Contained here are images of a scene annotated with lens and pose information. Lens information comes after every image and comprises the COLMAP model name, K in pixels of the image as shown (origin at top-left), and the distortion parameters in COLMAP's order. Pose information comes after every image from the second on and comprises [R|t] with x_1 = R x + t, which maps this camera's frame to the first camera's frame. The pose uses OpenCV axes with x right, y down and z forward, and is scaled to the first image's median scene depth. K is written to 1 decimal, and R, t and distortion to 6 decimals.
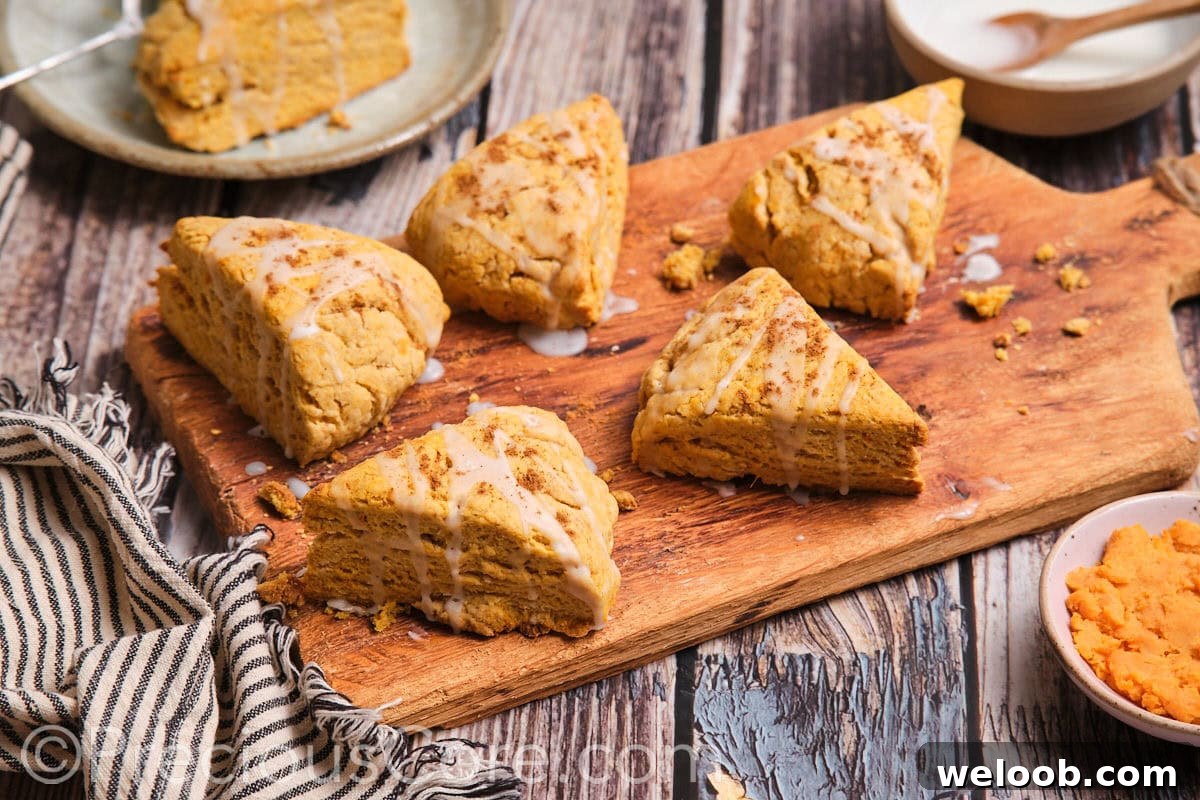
lens RADIAL K [[3498.4, 0, 581.2], [0, 3498.4, 404.7], [0, 0, 1]] dist [0.720587, 6.101375]
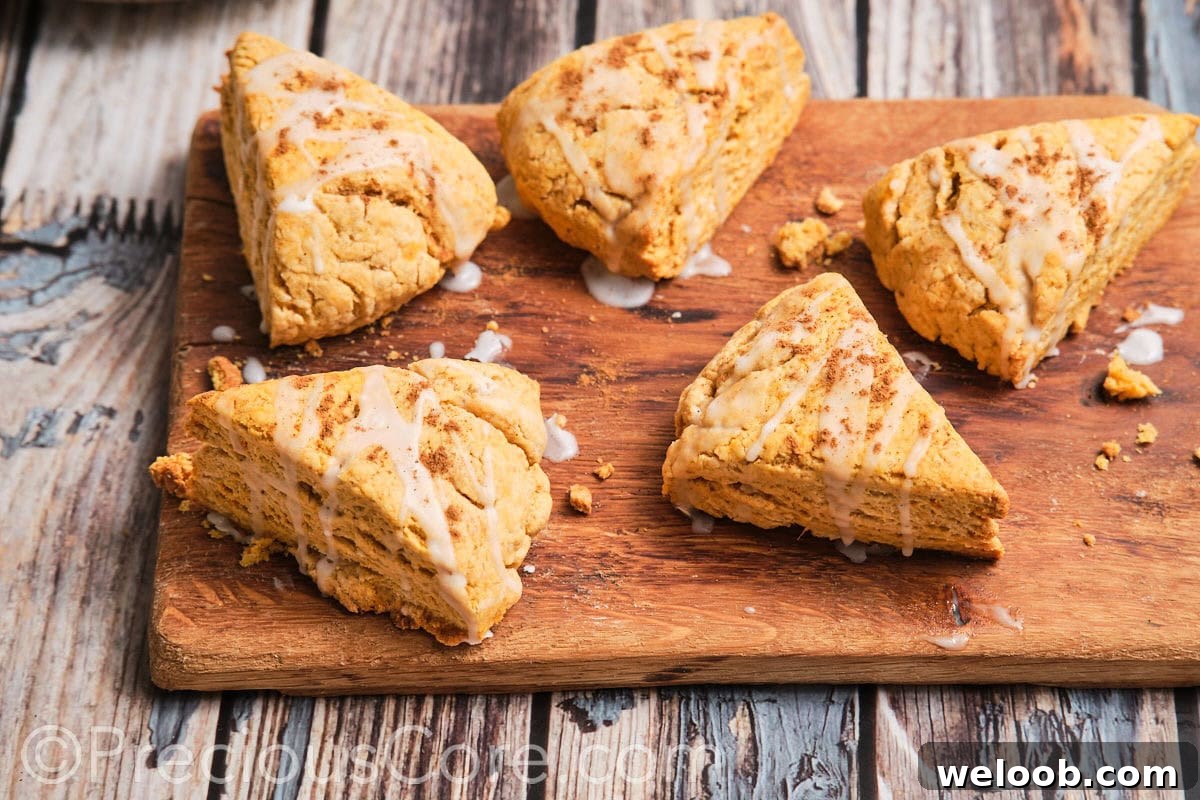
lens RADIAL K [[3498.4, 0, 581.2], [0, 3498.4, 404.7], [0, 0, 1]] dist [0.720587, 6.101375]
pose [[0.919563, 0.305342, -0.247325, 0.220633], [-0.270542, 0.948454, 0.165053, -0.139022], [0.284974, -0.084864, 0.954771, 0.178731]]
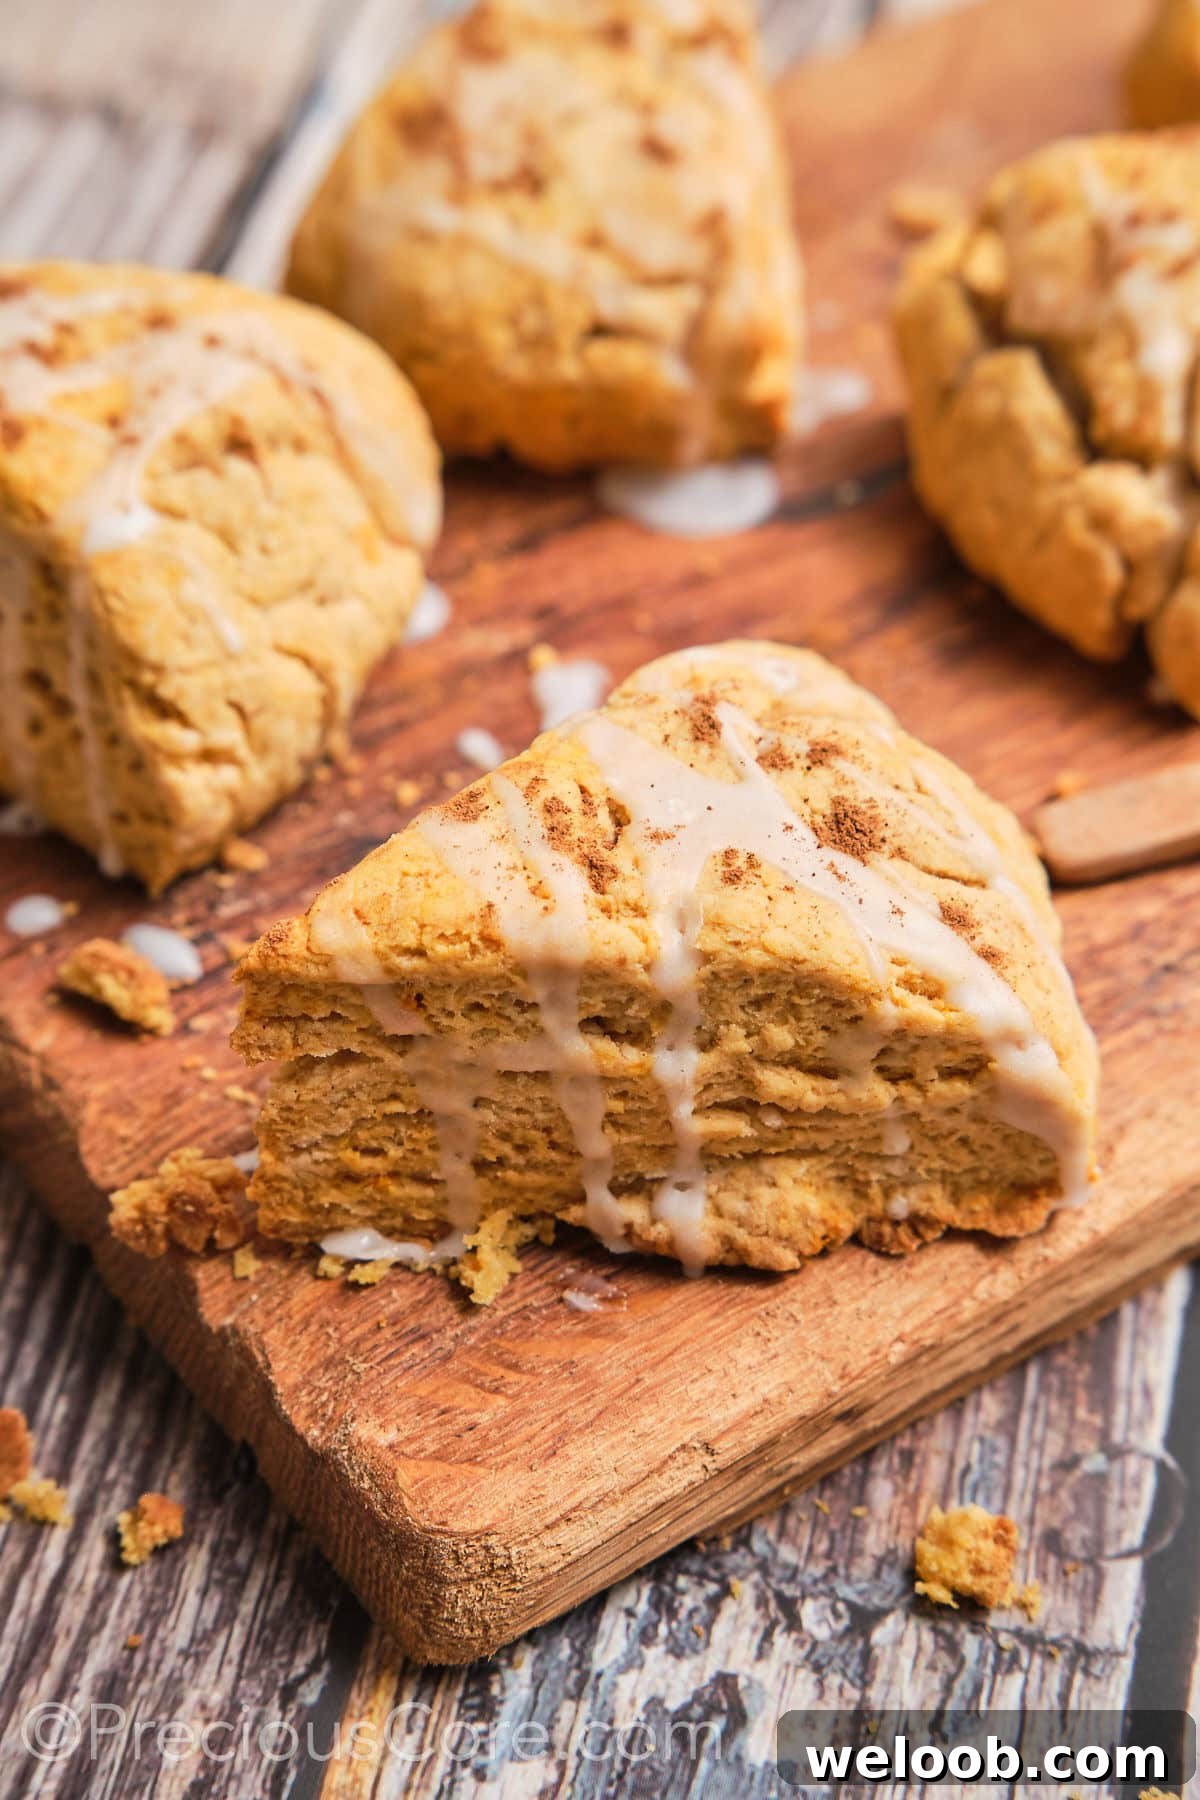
lens RADIAL K [[4130.5, 0, 576.3], [0, 4130.5, 893.8], [0, 0, 1]] dist [0.482505, 0.028120]
pose [[0.980948, -0.148083, 0.125748, -0.093062], [0.145561, 0.988922, 0.029062, 0.011551], [-0.128658, -0.010204, 0.991637, 0.561937]]
